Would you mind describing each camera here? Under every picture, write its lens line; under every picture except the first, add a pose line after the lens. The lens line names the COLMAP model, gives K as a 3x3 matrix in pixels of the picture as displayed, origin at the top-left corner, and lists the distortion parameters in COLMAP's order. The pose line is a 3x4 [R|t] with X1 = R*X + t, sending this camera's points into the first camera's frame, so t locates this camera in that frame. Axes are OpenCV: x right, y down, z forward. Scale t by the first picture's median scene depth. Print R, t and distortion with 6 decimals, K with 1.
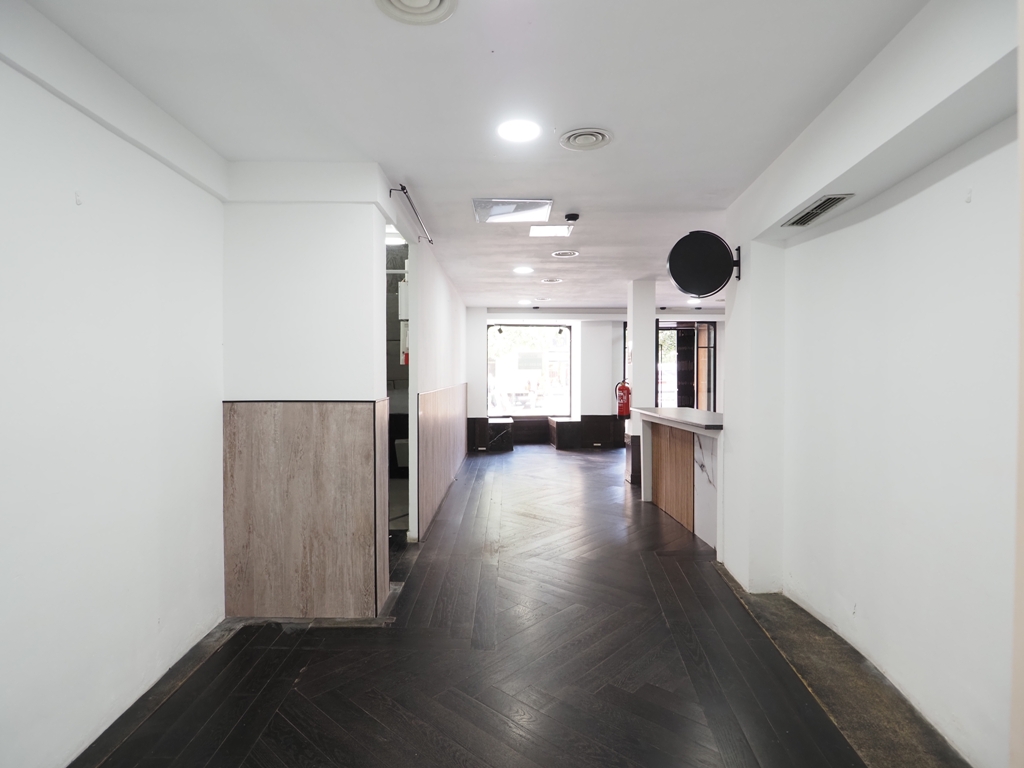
lens RADIAL K [[548.3, 0, 512.0], [0, 548.3, 384.0], [0, 0, 1]] dist [-0.006493, -0.002620]
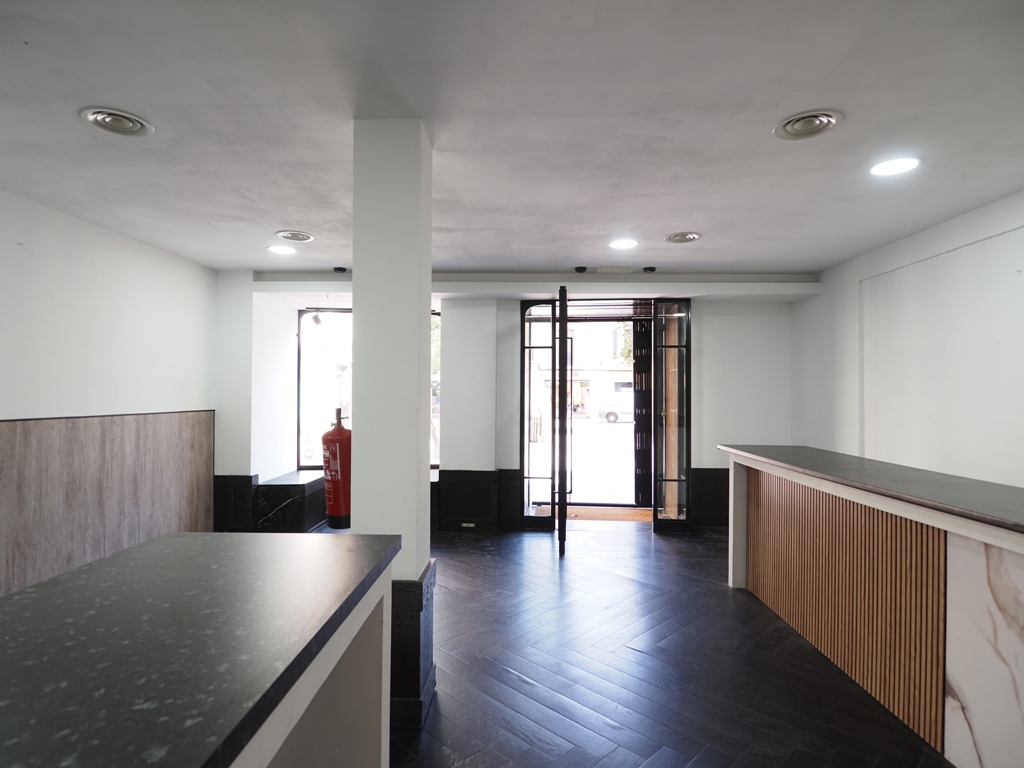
lens RADIAL K [[548.3, 0, 512.0], [0, 548.3, 384.0], [0, 0, 1]] dist [-0.006493, -0.002620]
pose [[0.998487, 0.002760, -0.054921, 0.225456], [-0.004786, 0.999311, -0.036794, -0.008920], [0.054781, 0.037001, 0.997813, 0.451150]]
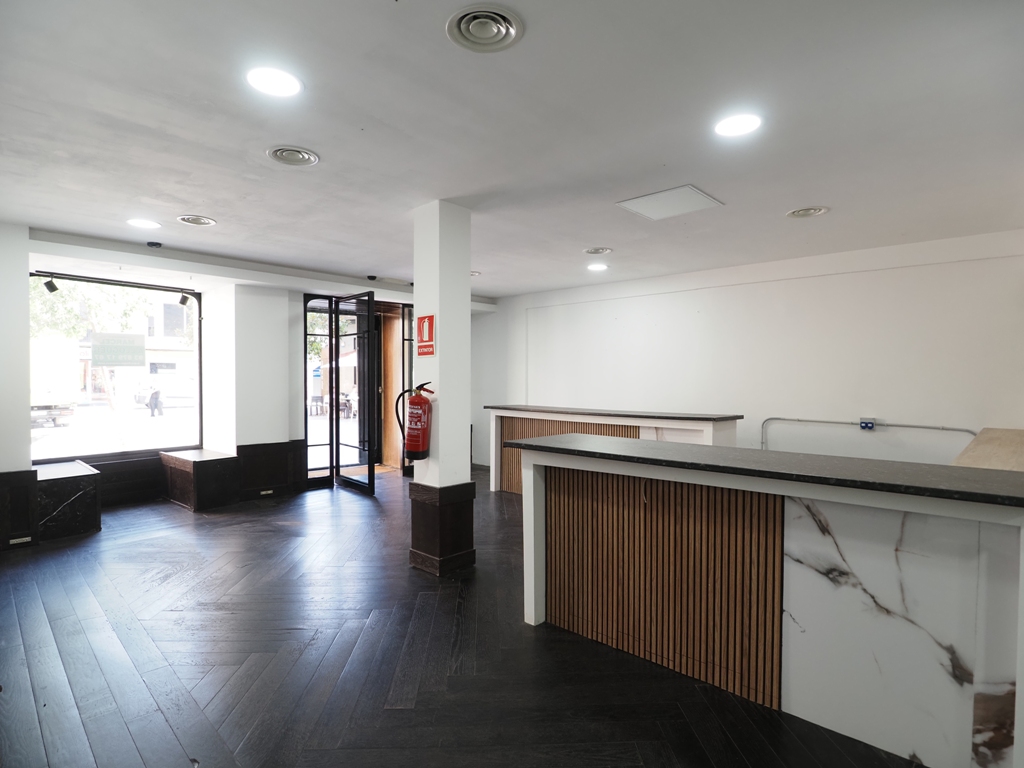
lens RADIAL K [[547.5, 0, 499.7], [0, 547.5, 384.9], [0, 0, 1]] dist [0.000246, -0.007027]
pose [[0.720306, -0.007876, 0.693611, -0.074137], [0.011444, 0.999934, -0.000530, -0.004143], [-0.693562, 0.008320, 0.720349, 0.384160]]
